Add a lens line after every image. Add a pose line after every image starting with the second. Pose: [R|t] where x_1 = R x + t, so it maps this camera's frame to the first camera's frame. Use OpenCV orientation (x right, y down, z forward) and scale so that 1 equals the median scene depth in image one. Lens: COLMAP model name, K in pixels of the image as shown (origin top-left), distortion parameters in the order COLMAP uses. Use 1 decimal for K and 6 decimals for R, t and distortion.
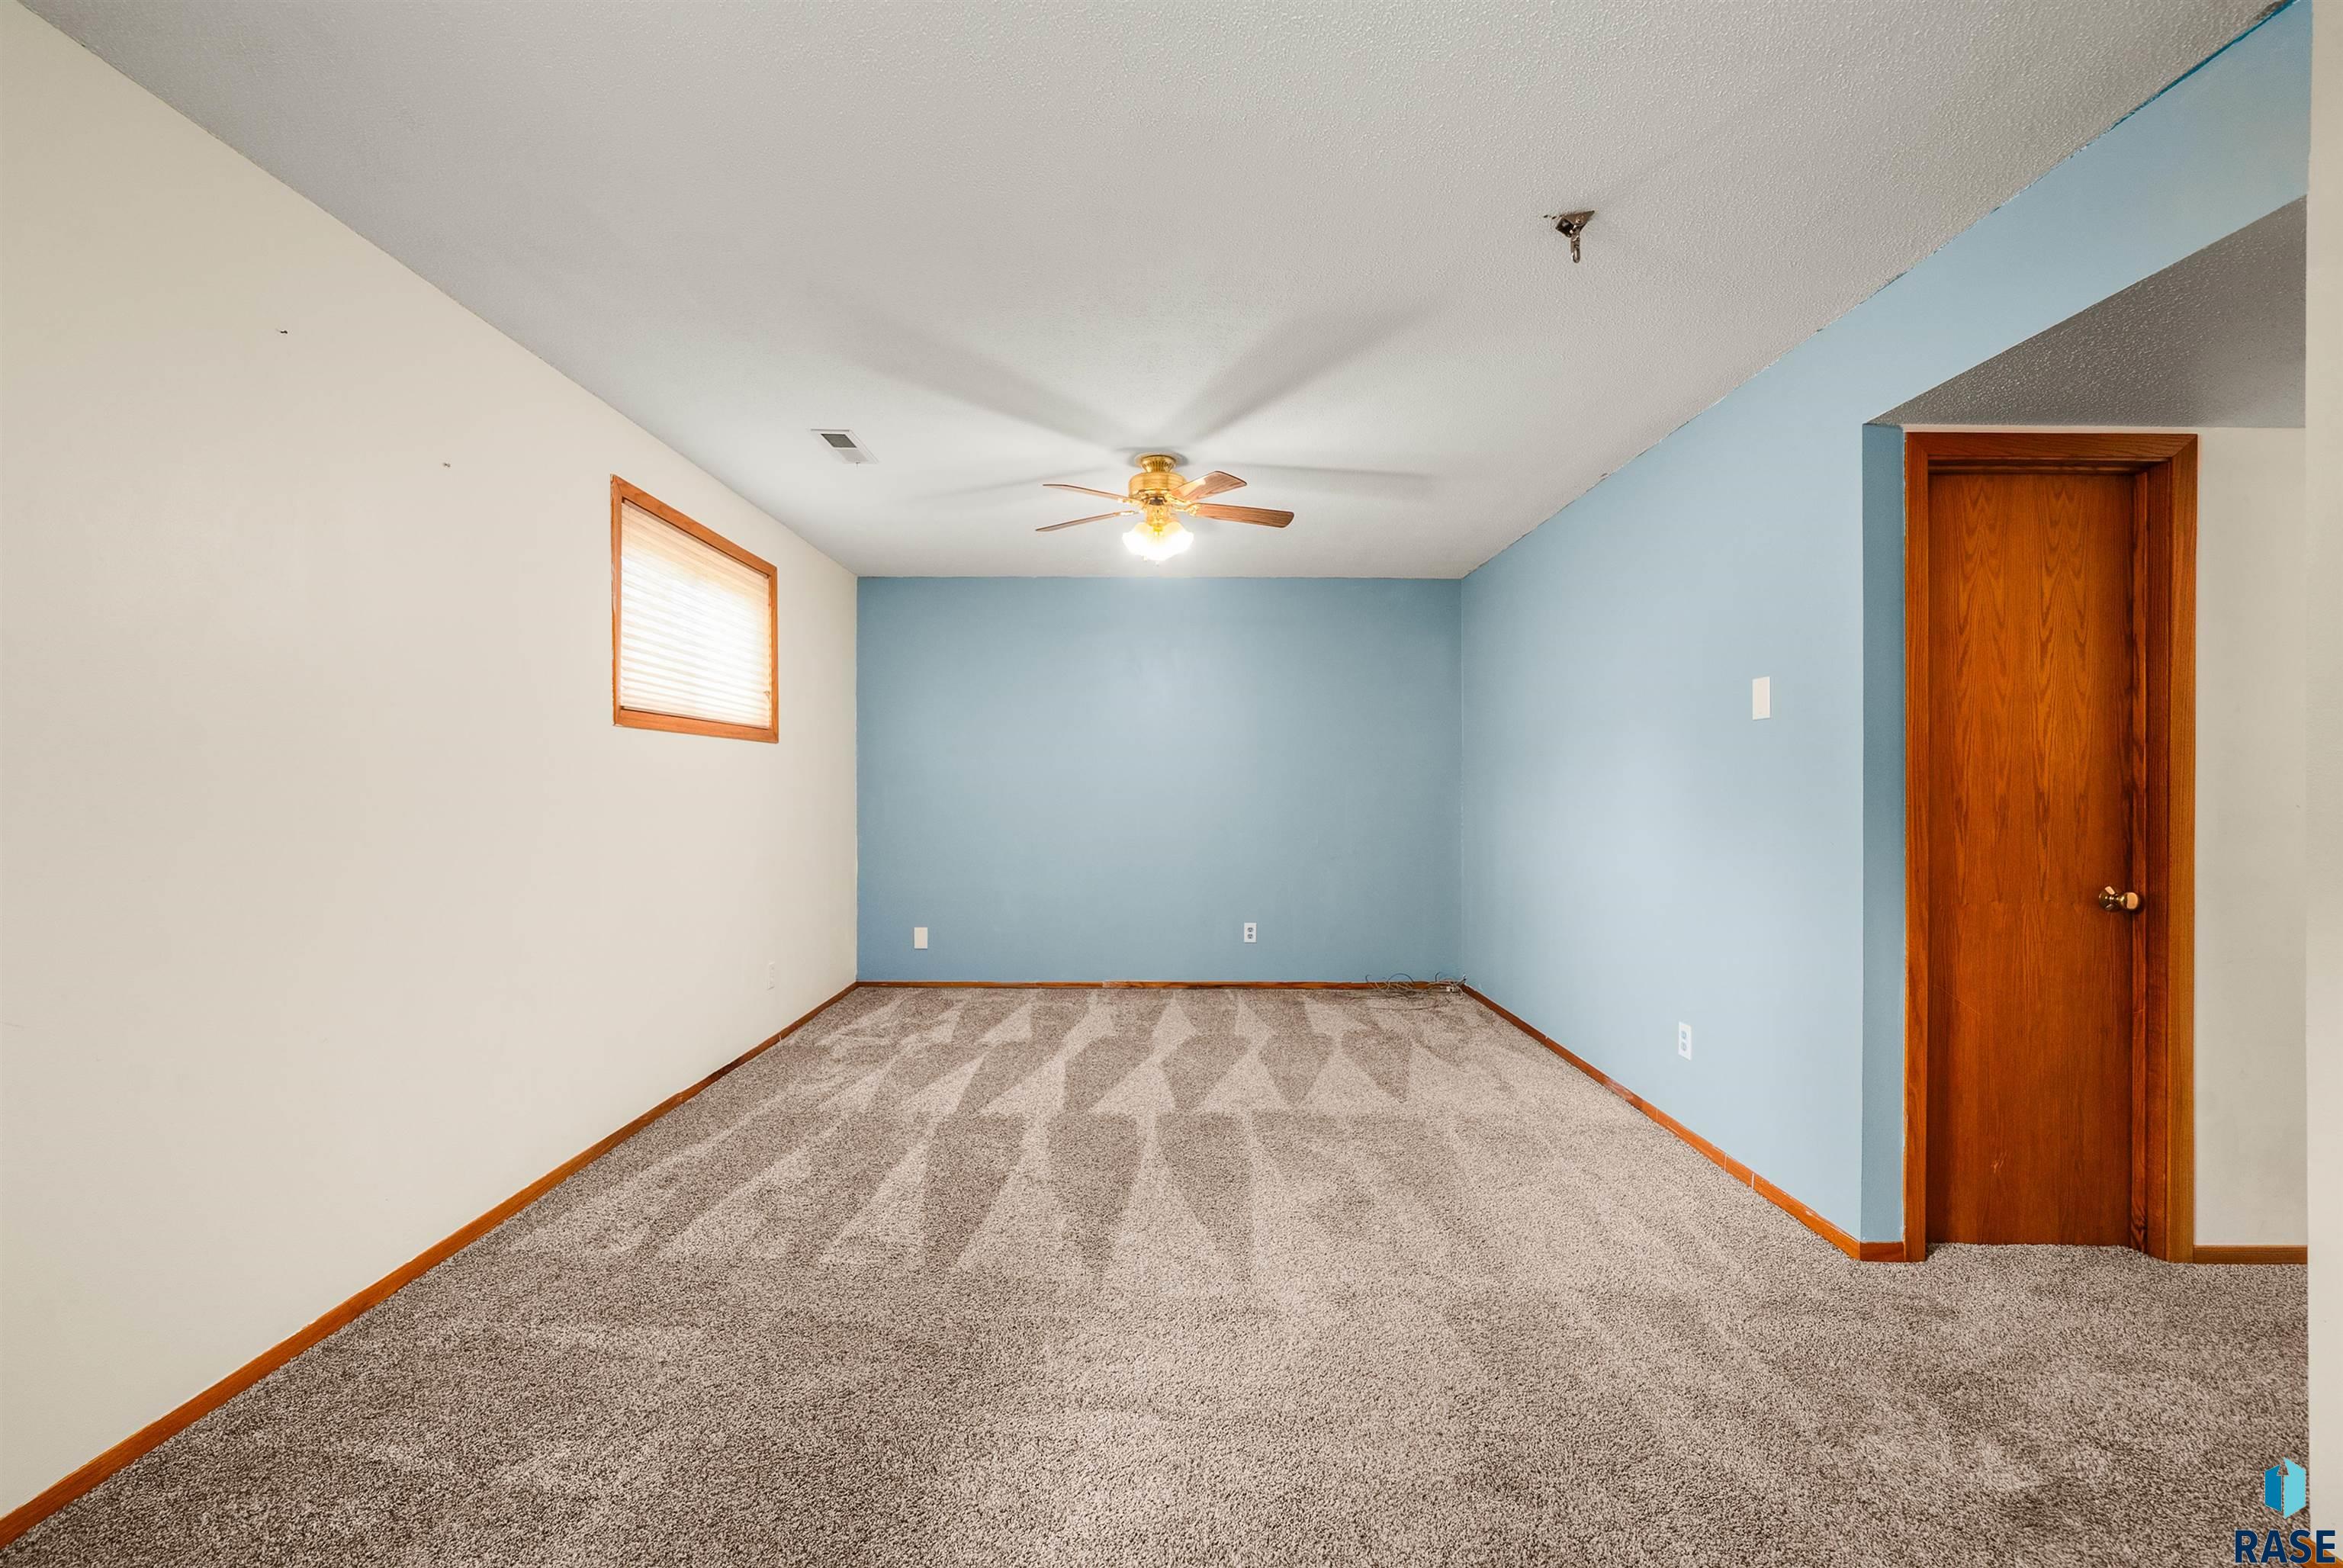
lens RADIAL K [[929.8, 0, 1171.5], [0, 929.8, 784.0], [0, 0, 1]] dist [-0.001649, -0.000302]
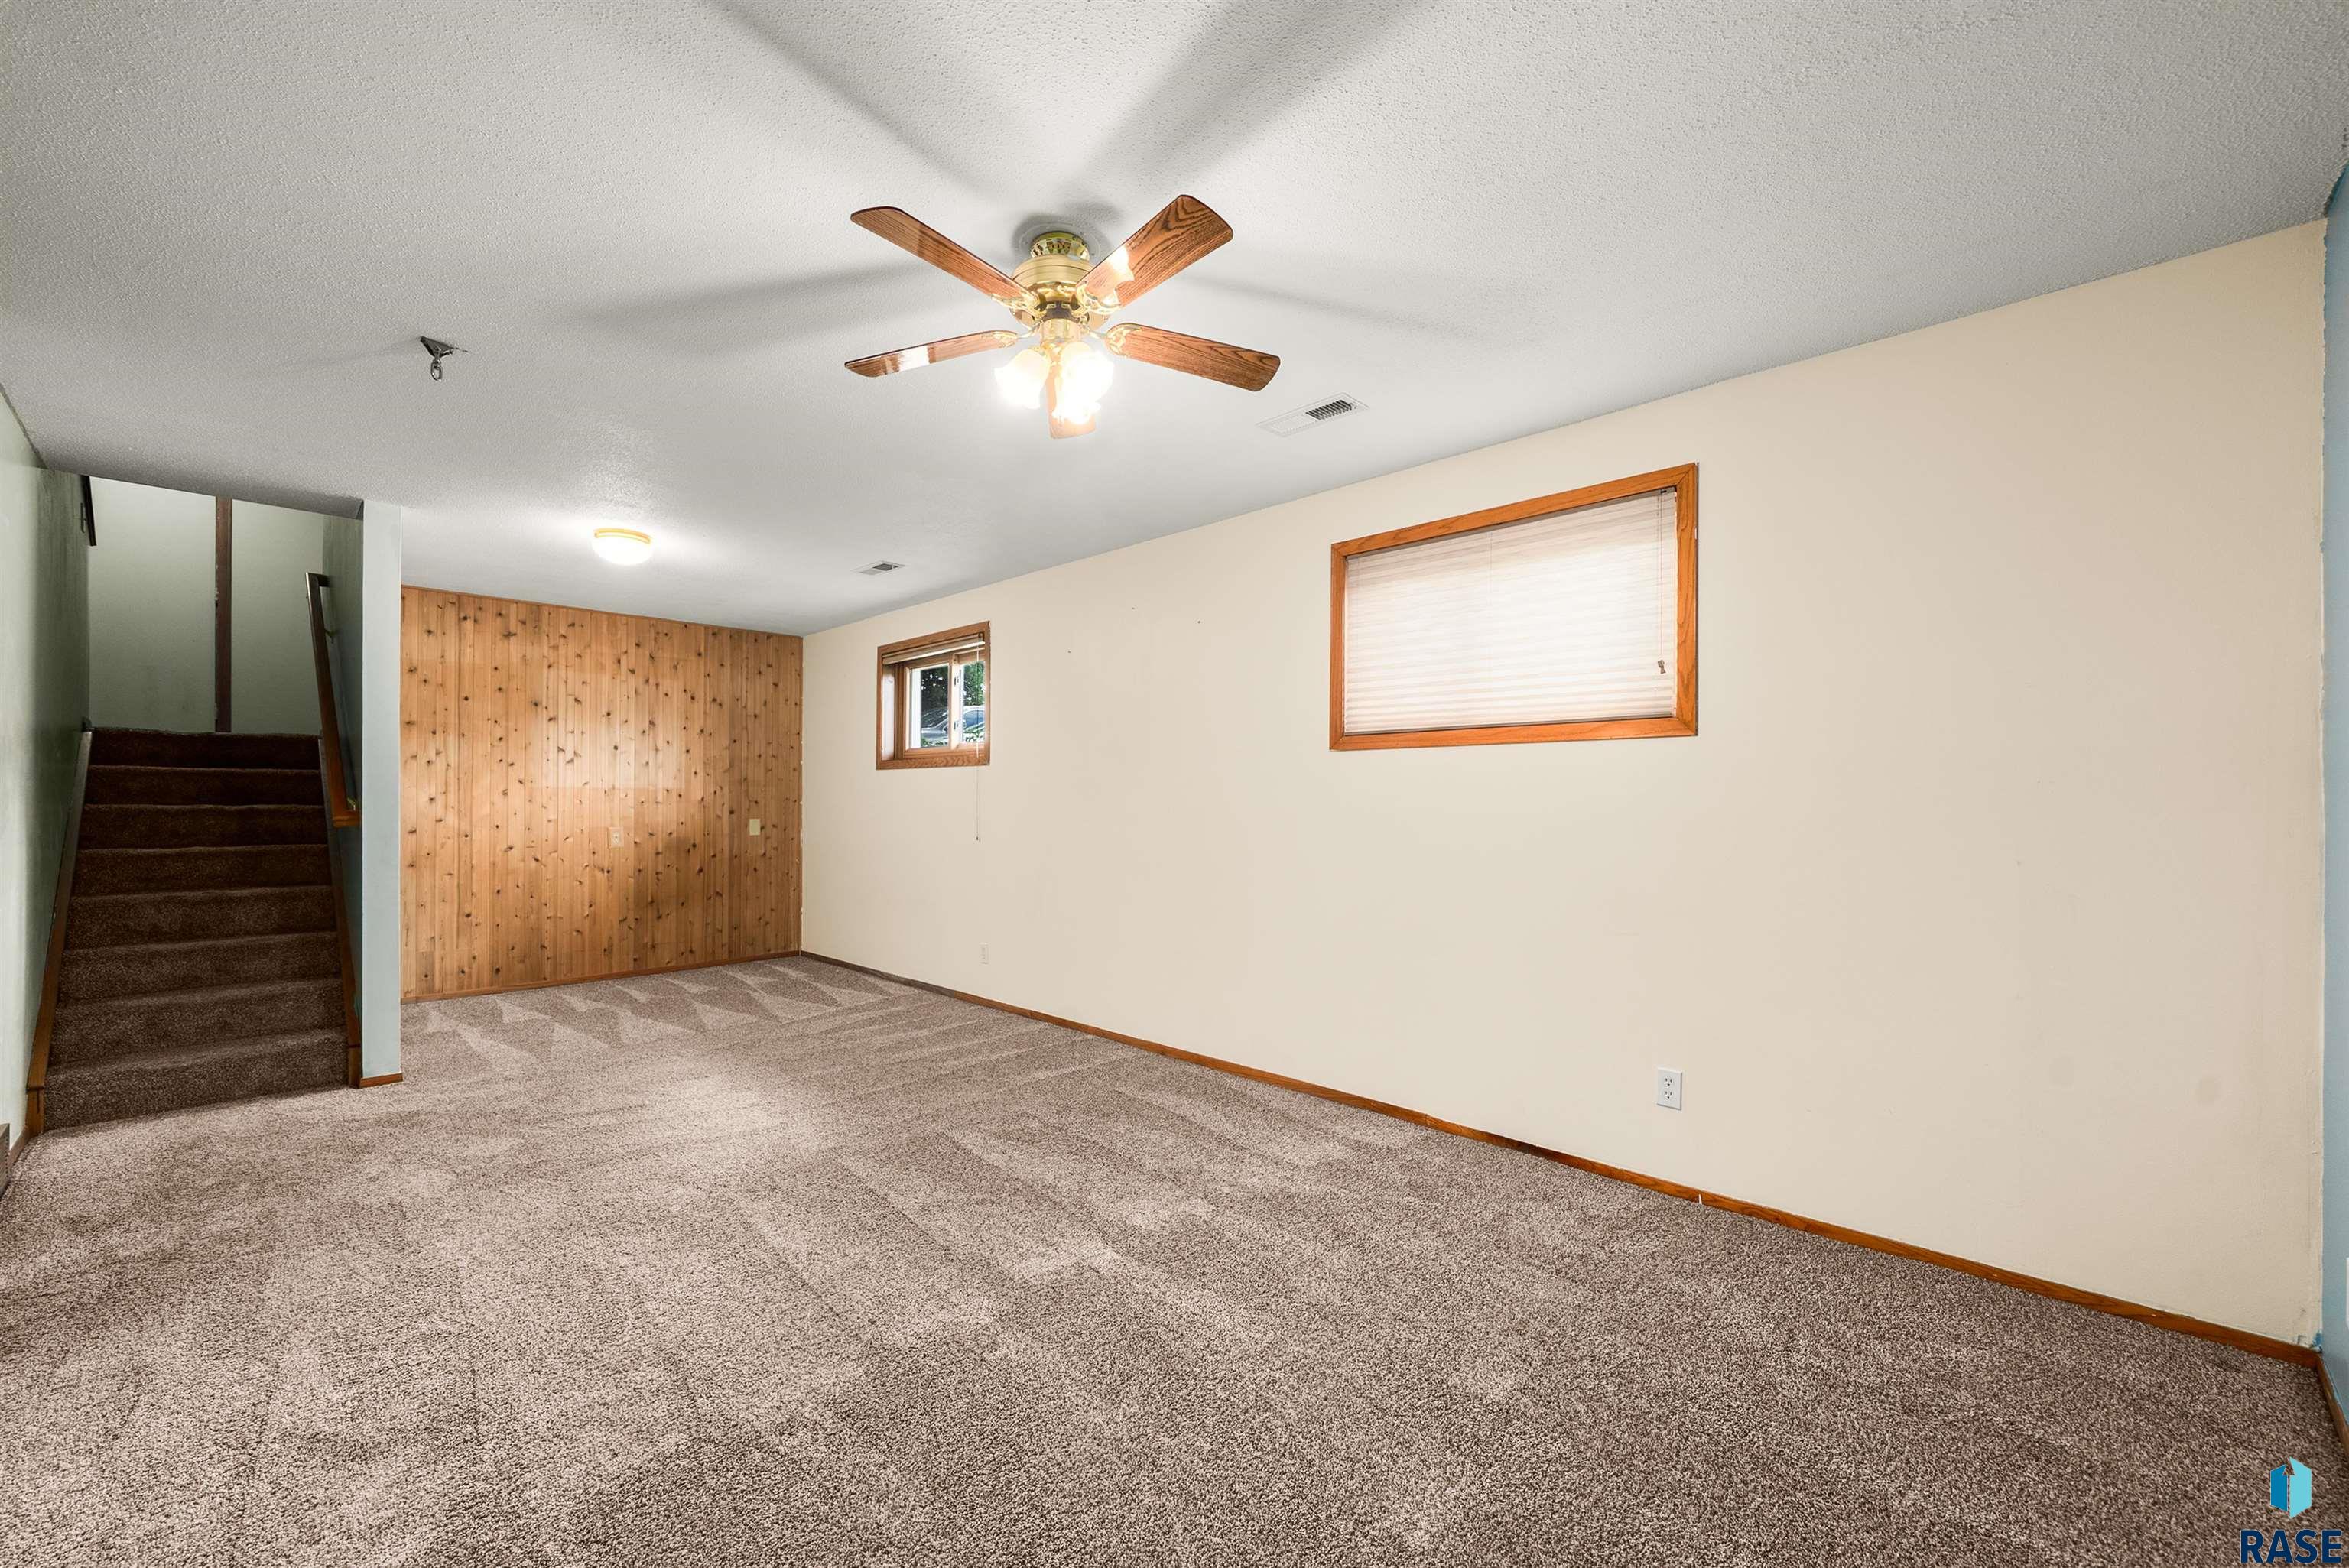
lens RADIAL K [[930.7, 0, 1169.8], [0, 930.7, 795.3], [0, 0, 1]] dist [-0.001071, -0.000174]
pose [[-0.708762, -0.003362, -0.705440, 0.411648], [-0.002638, 0.999994, -0.002114, 0.001712], [0.705443, 0.000363, -0.708767, 1.682814]]
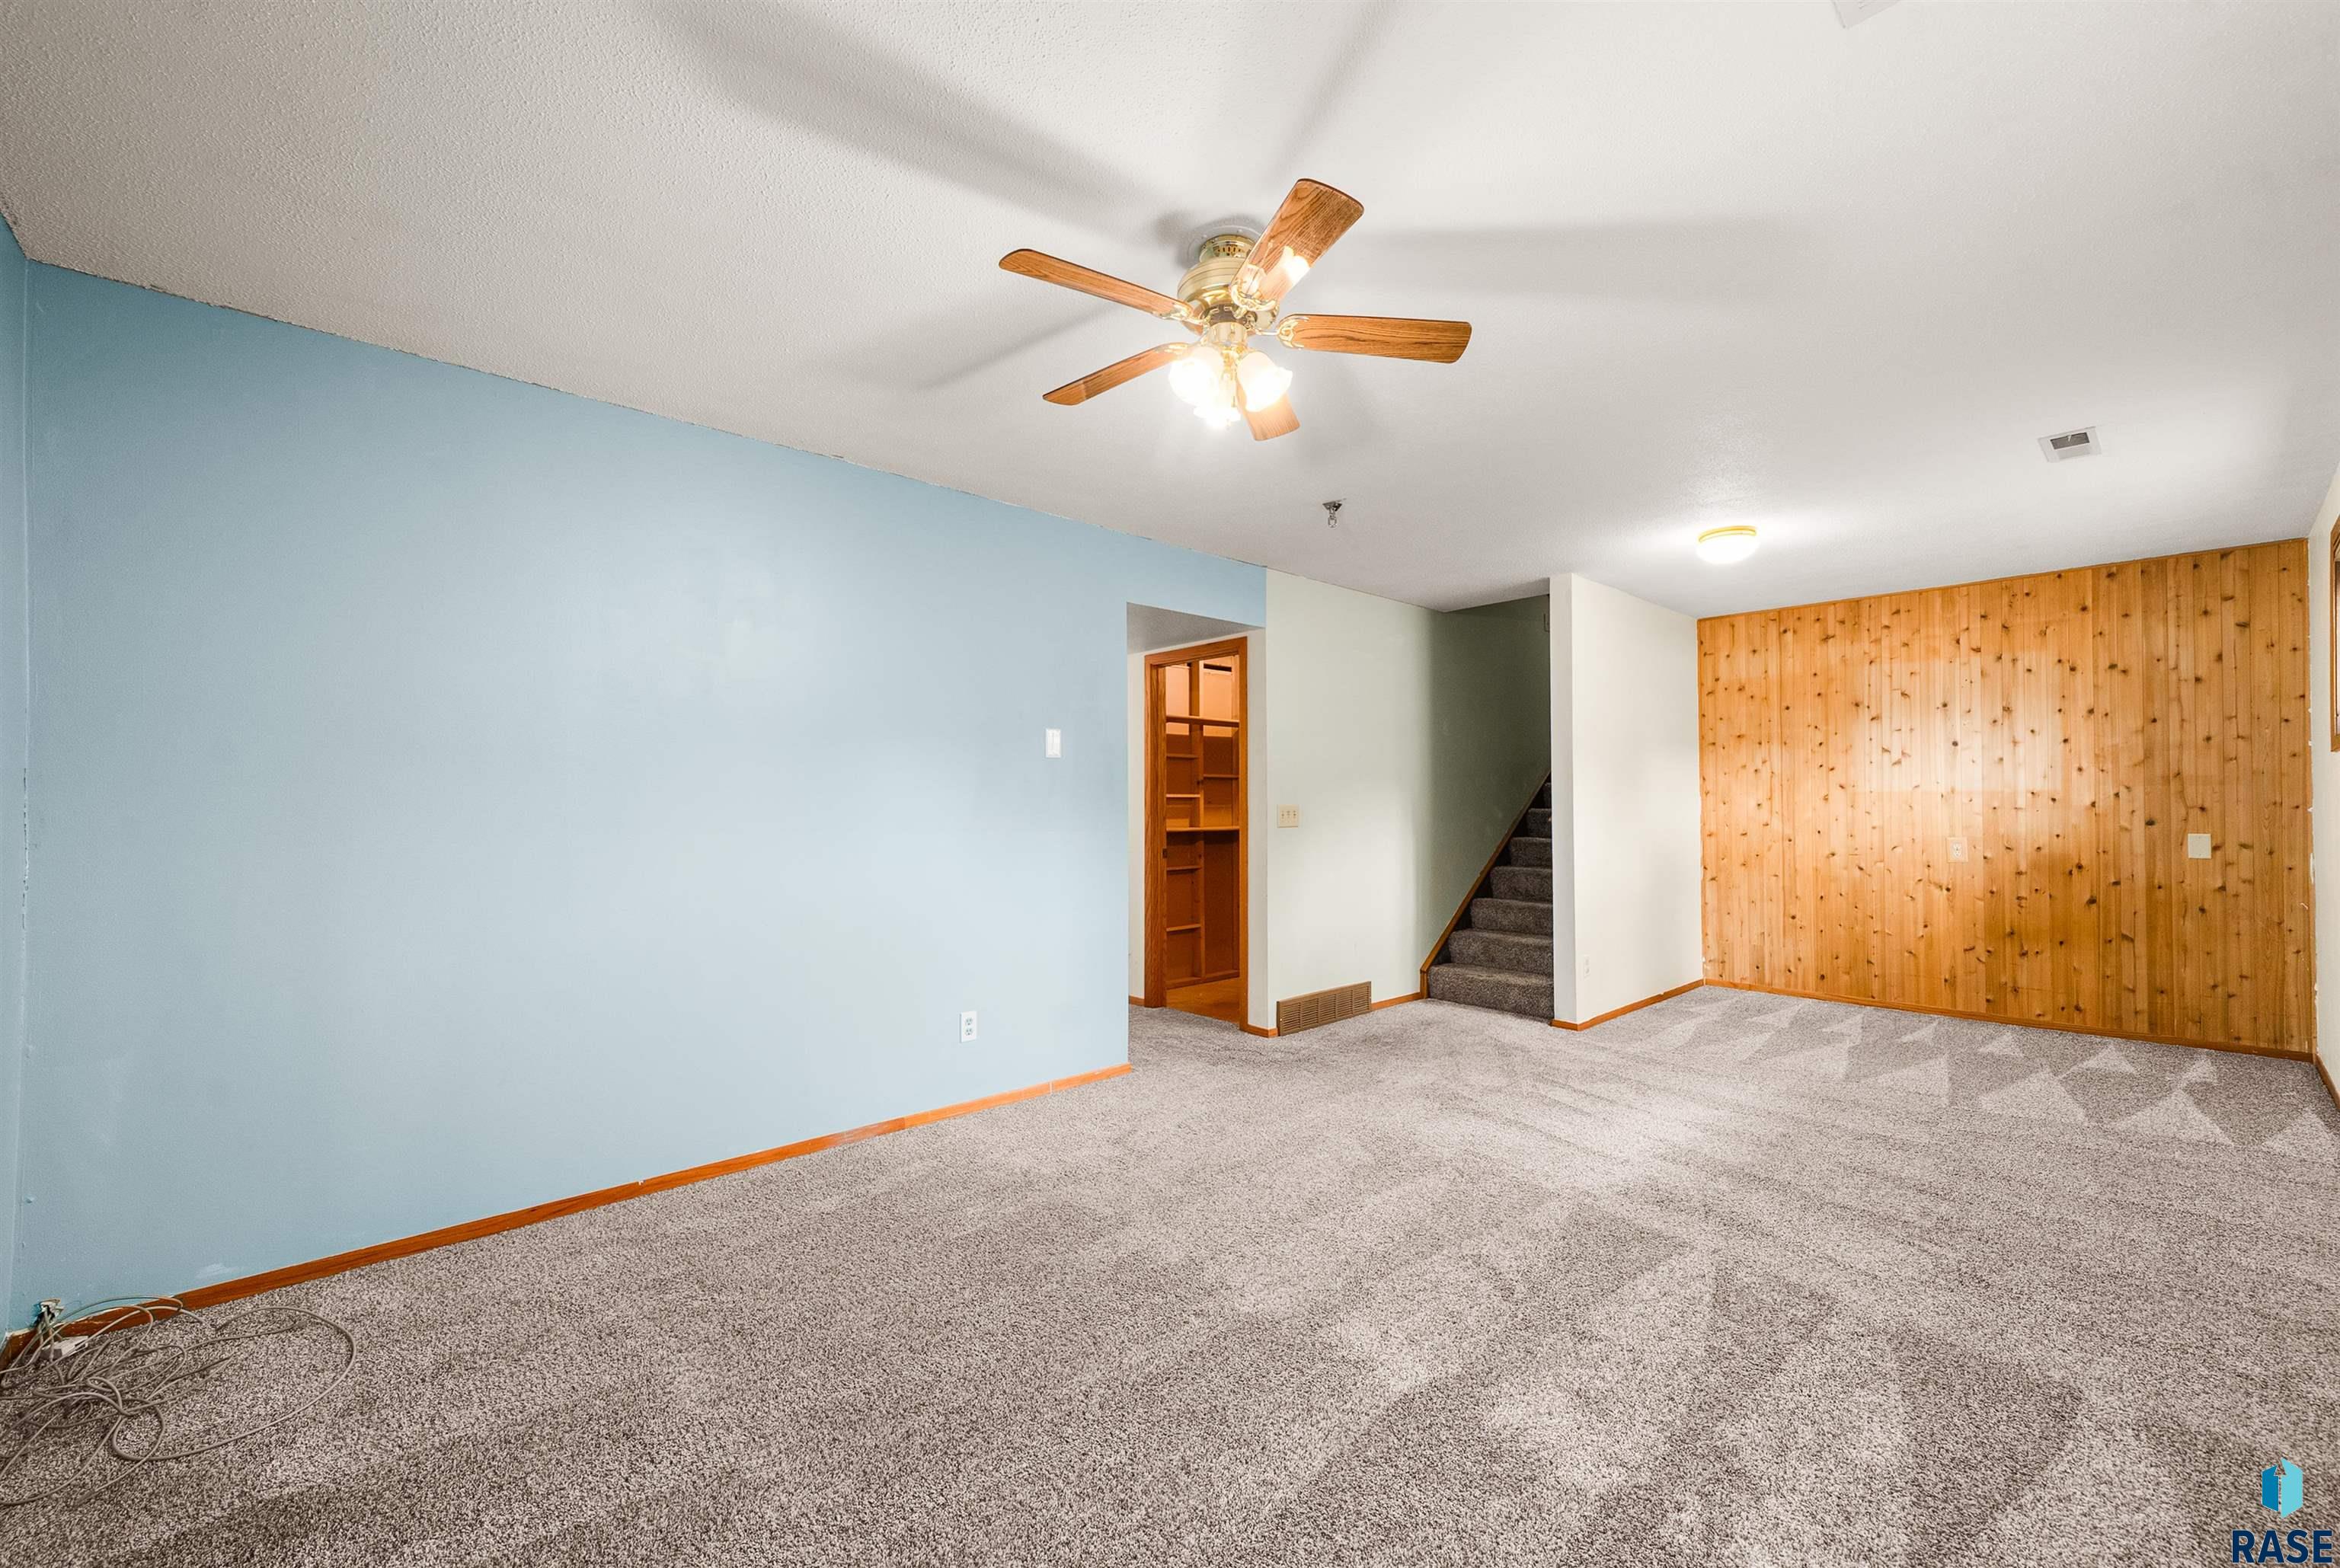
lens RADIAL K [[928.1, 0, 1167.4], [0, 928.1, 789.3], [0, 0, 1]] dist [0.000259, 0.000144]
pose [[-0.660257, 0.014241, 0.750904, -0.513205], [0.003563, 0.999868, -0.015829, 0.003092], [-0.751031, -0.007776, -0.660221, 1.613902]]
